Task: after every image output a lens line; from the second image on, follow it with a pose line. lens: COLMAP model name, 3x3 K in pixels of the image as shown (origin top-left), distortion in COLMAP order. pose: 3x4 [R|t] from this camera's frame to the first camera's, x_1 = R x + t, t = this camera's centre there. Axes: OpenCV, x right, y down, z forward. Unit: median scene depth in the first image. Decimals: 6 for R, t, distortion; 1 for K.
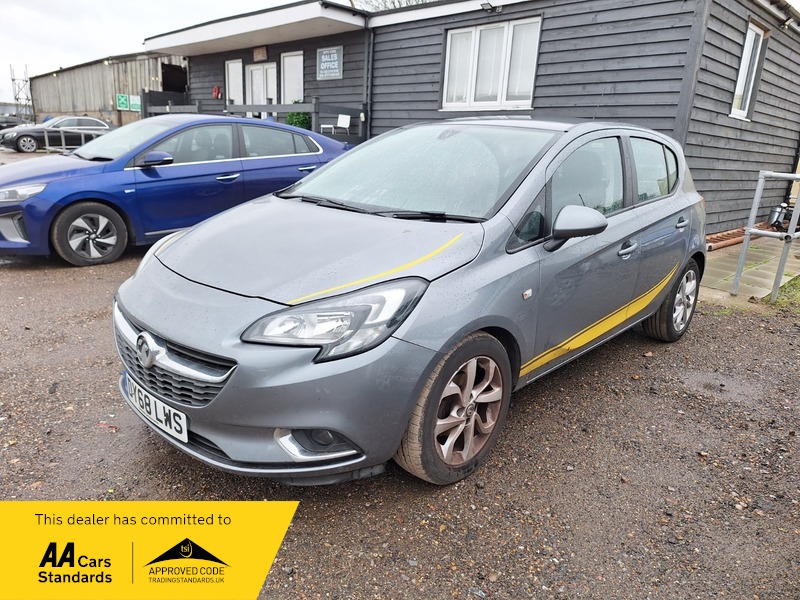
lens RADIAL K [[566.0, 0, 400.0], [0, 566.0, 300.0], [0, 0, 1]] dist [0.050544, -0.043551]
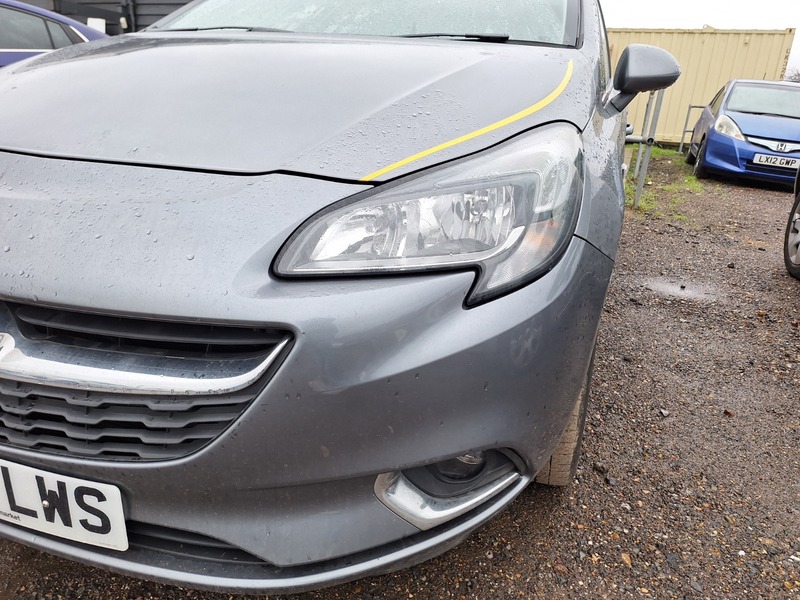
lens RADIAL K [[566.0, 0, 400.0], [0, 566.0, 300.0], [0, 0, 1]] dist [0.050544, -0.043551]
pose [[0.919684, -0.124721, 0.372324, -0.317908], [0.091993, 0.990263, 0.104484, 0.049389], [-0.381730, -0.061841, 0.922203, 0.553238]]
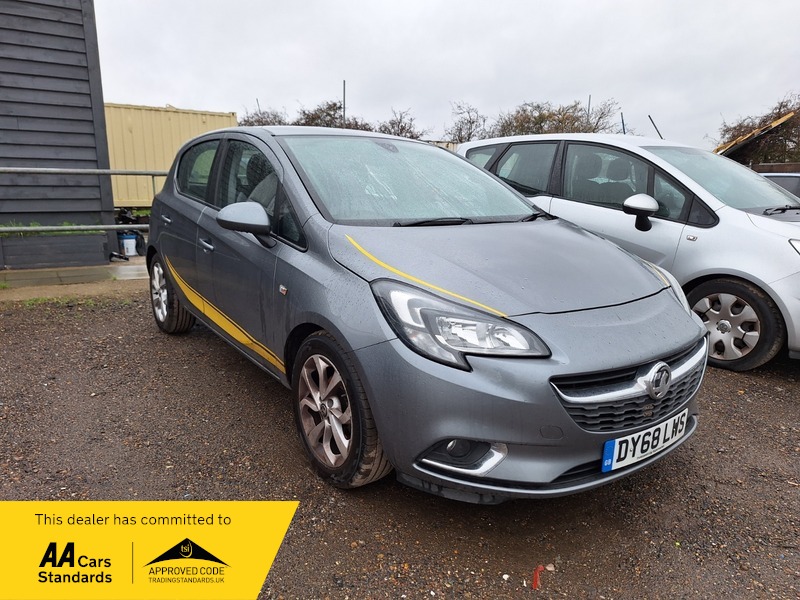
lens RADIAL K [[566.0, 0, 400.0], [0, 566.0, 300.0], [0, 0, 1]] dist [0.050544, -0.043551]
pose [[0.183309, -0.251329, 0.950385, -1.474459], [0.248299, 0.947257, 0.202611, -0.382931], [-0.951181, 0.198839, 0.236045, 1.291417]]
